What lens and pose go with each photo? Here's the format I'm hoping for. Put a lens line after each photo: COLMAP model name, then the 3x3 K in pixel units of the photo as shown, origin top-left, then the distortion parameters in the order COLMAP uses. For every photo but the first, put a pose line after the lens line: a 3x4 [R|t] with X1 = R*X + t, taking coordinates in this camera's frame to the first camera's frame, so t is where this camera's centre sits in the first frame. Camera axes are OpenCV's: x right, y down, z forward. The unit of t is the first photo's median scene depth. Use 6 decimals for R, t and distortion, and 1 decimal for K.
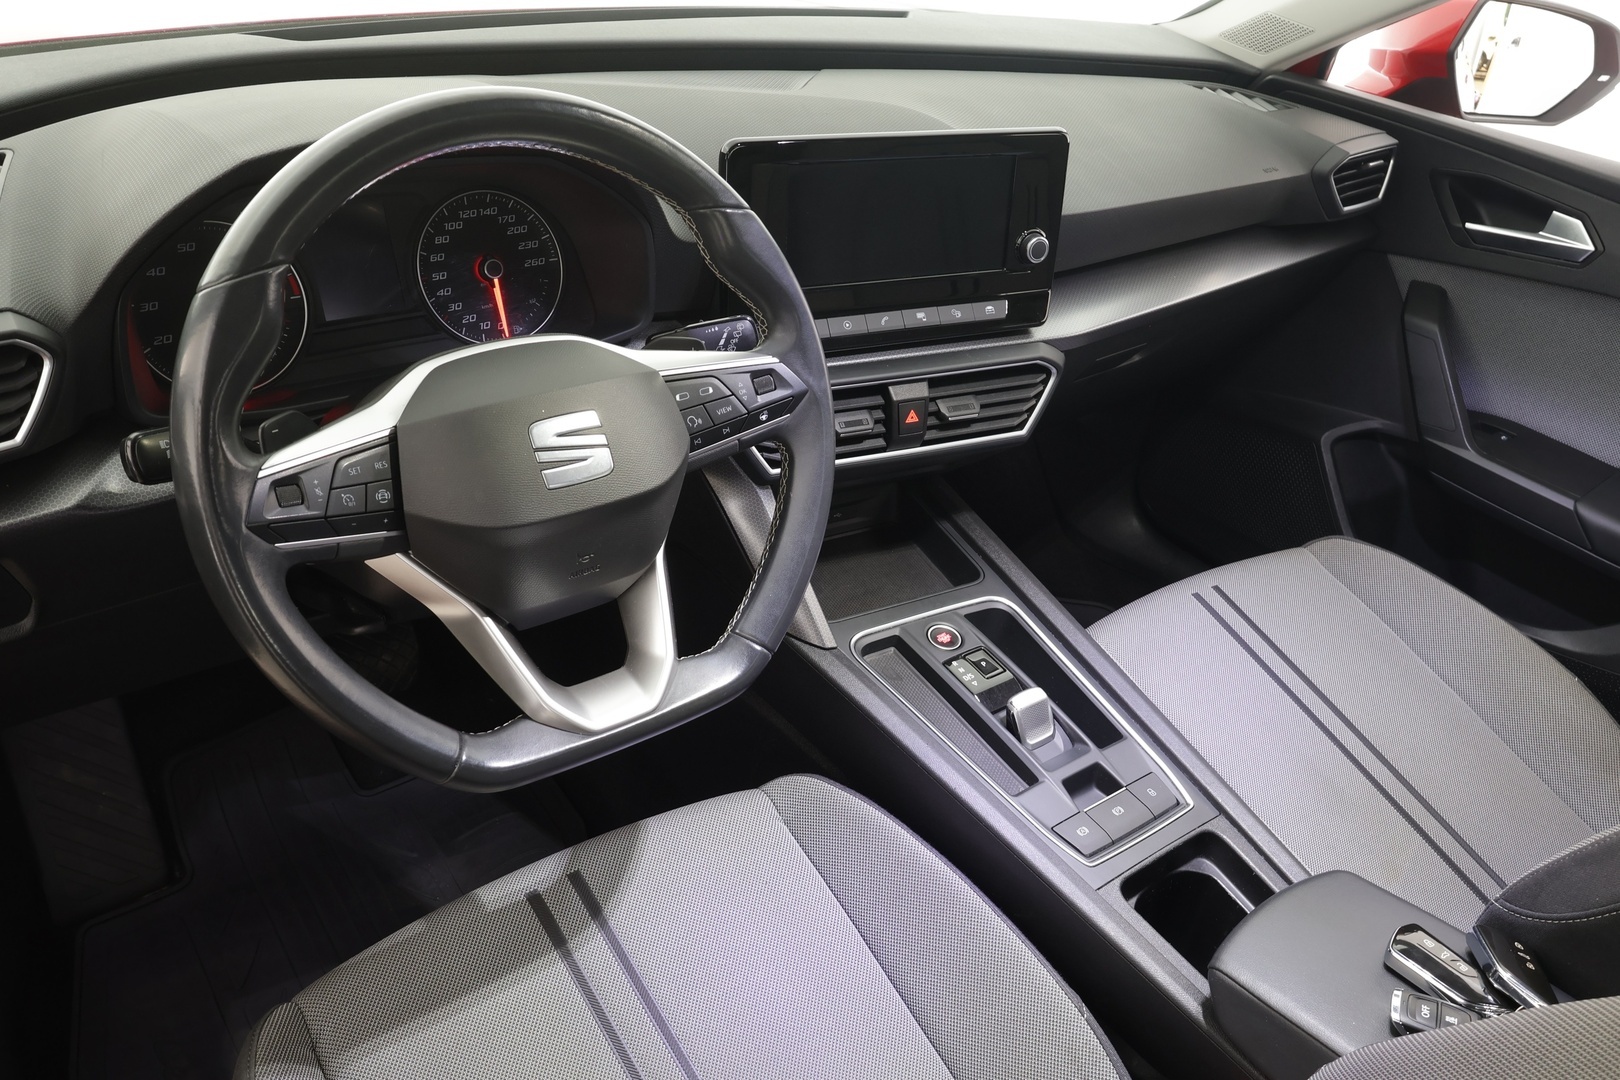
lens RADIAL K [[1282.1, 0, 802.5], [0, 1282.1, 583.9], [0, 0, 1]] dist [-0.002071, 0.000166]
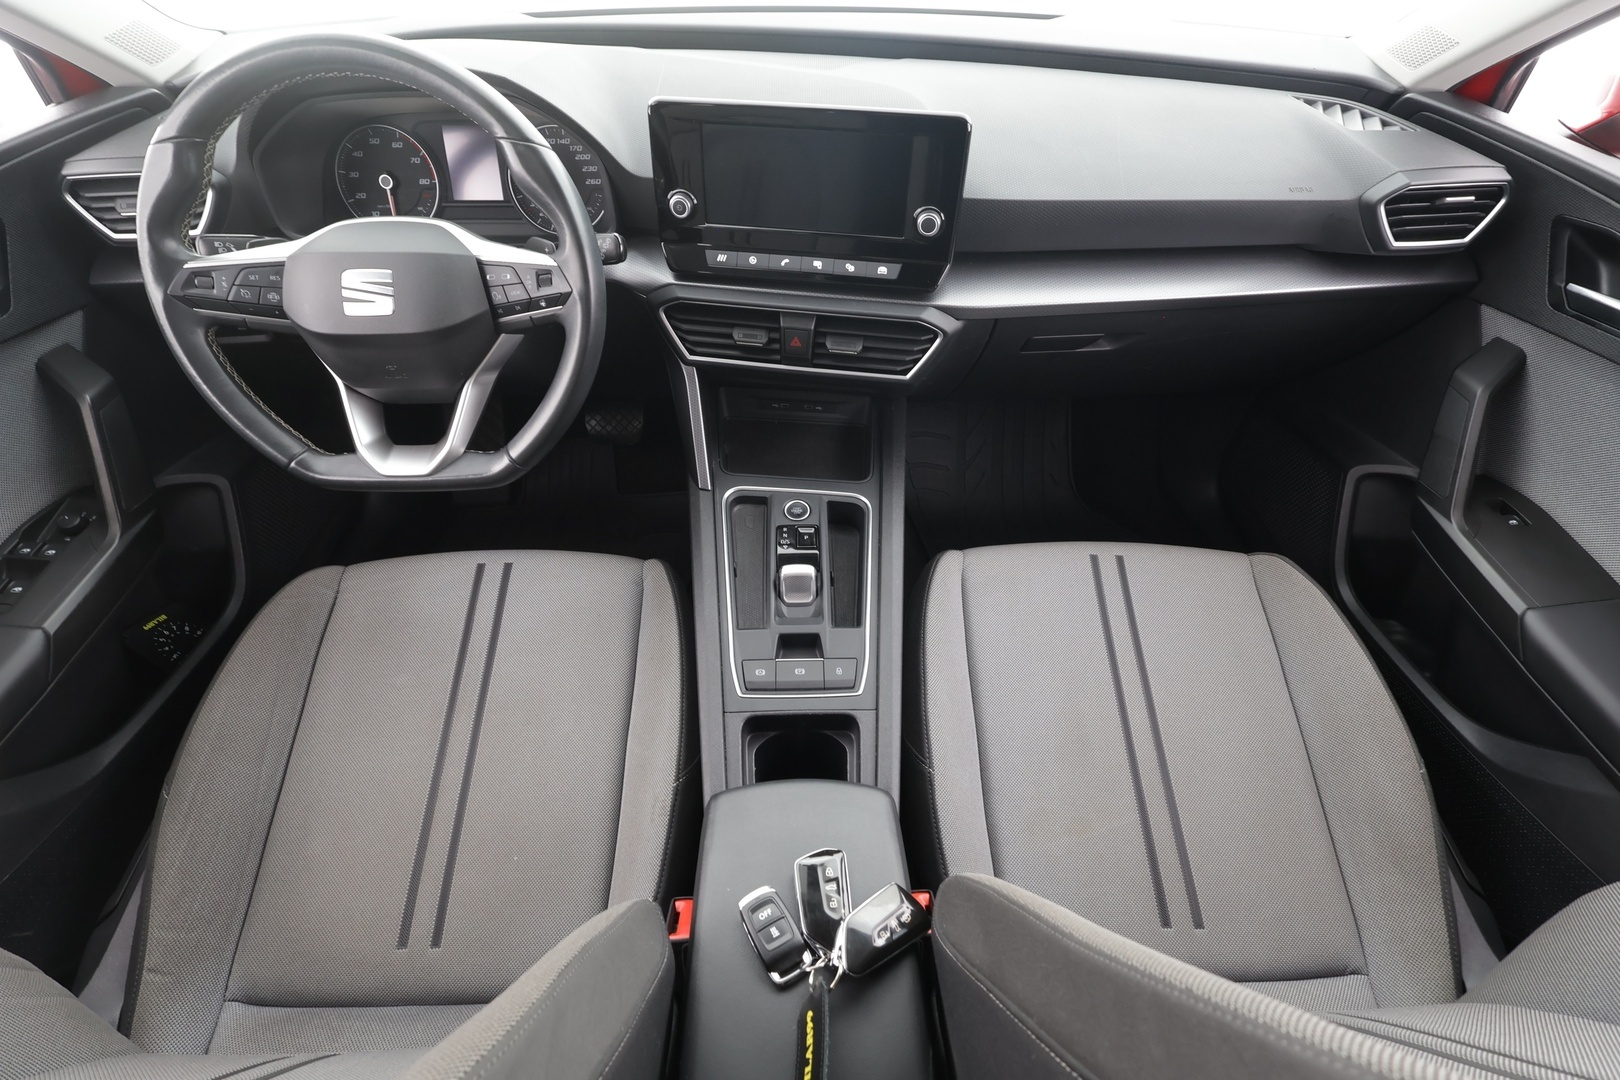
lens RADIAL K [[761.4, 0, 812.5], [0, 761.4, 566.3], [0, 0, 1]] dist [-0.002421, -0.000172]
pose [[0.802170, 0.361128, -0.475510, 0.543231], [-0.266662, 0.929212, 0.255844, -0.117687], [0.534242, -0.078430, 0.841685, 0.320301]]
